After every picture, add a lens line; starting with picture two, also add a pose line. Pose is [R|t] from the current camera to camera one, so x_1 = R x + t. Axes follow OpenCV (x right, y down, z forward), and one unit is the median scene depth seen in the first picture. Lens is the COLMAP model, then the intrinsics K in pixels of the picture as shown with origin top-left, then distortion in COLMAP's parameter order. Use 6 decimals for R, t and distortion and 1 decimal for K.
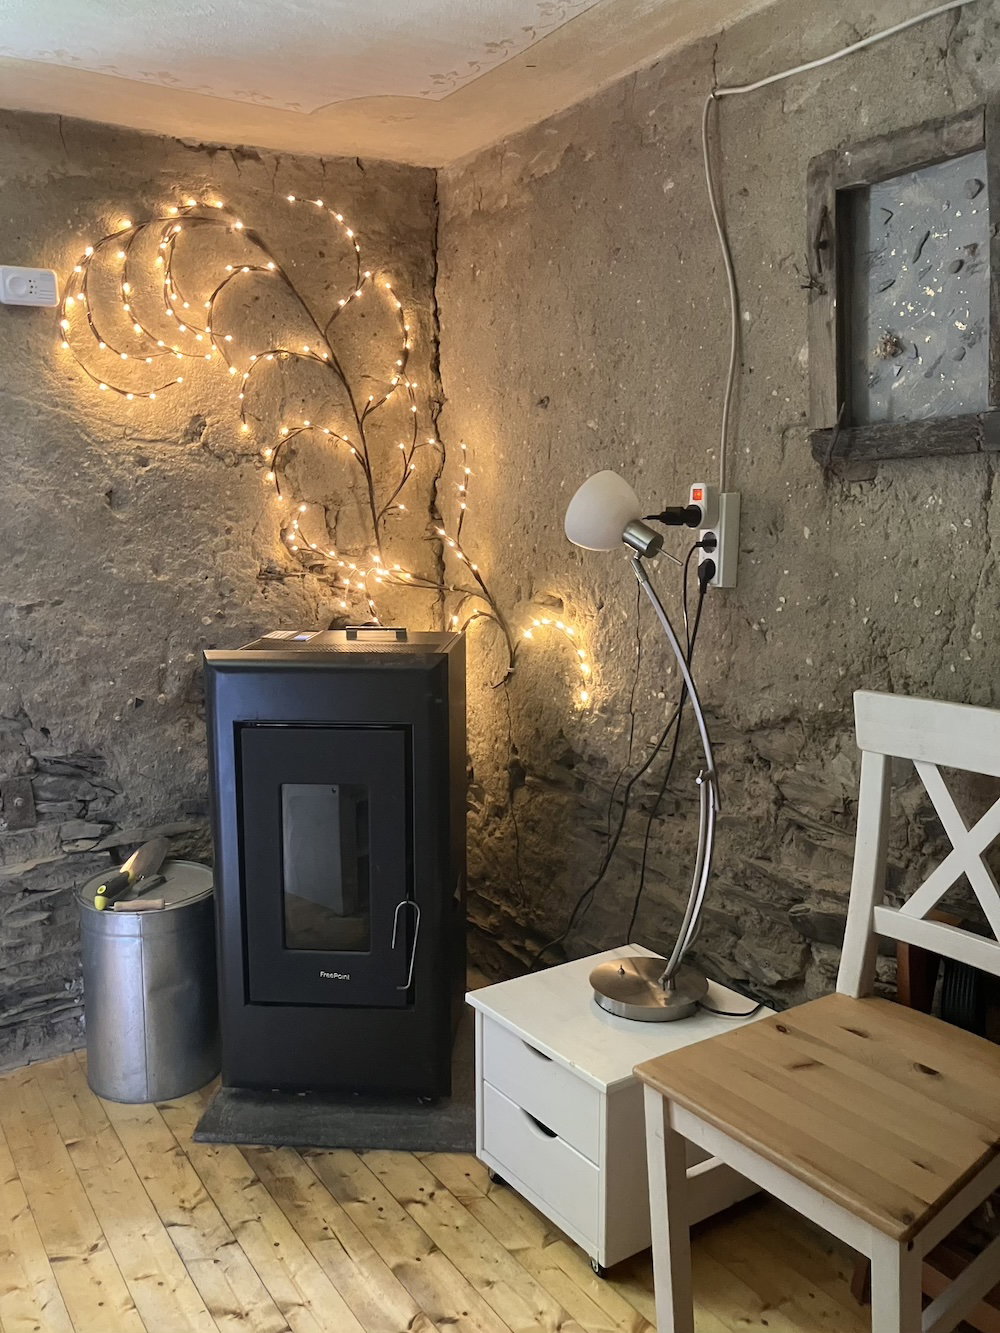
lens RADIAL K [[1106.6, 0, 508.5], [0, 1106.6, 664.6], [0, 0, 1]] dist [0.056816, -0.066398]
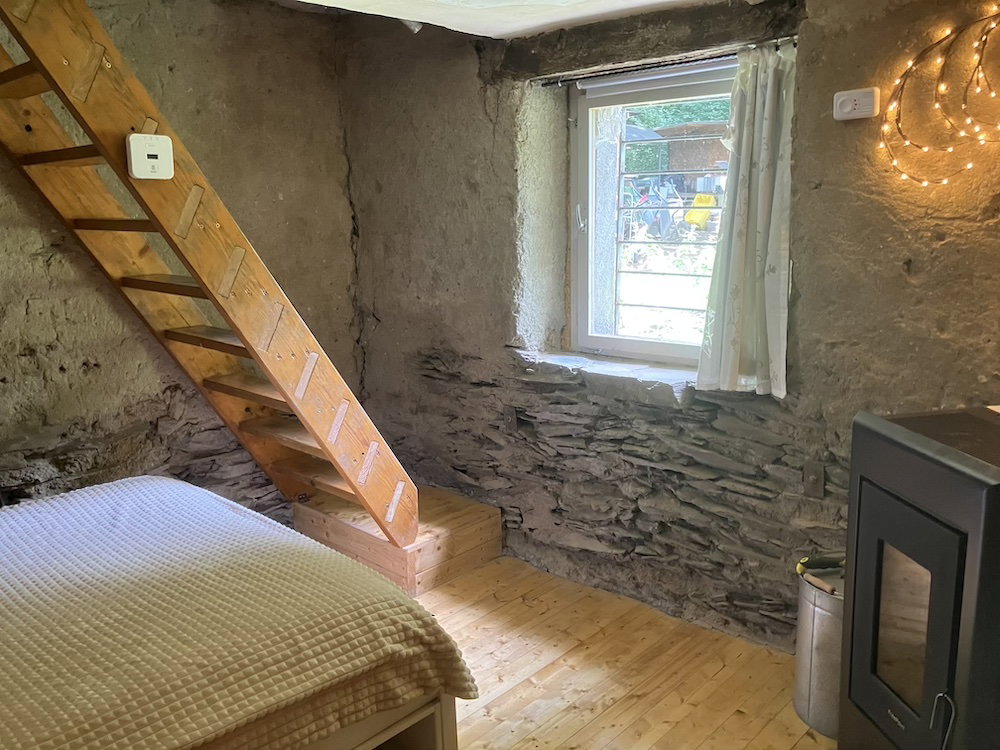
lens RADIAL K [[830.2, 0, 503.5], [0, 830.2, 377.5], [0, 0, 1]] dist [0.056816, -0.066398]
pose [[0.229581, 0.216418, -0.948924, 0.439287], [-0.113891, 0.974241, 0.194637, -0.160320], [0.966603, 0.063389, 0.248315, 0.357388]]
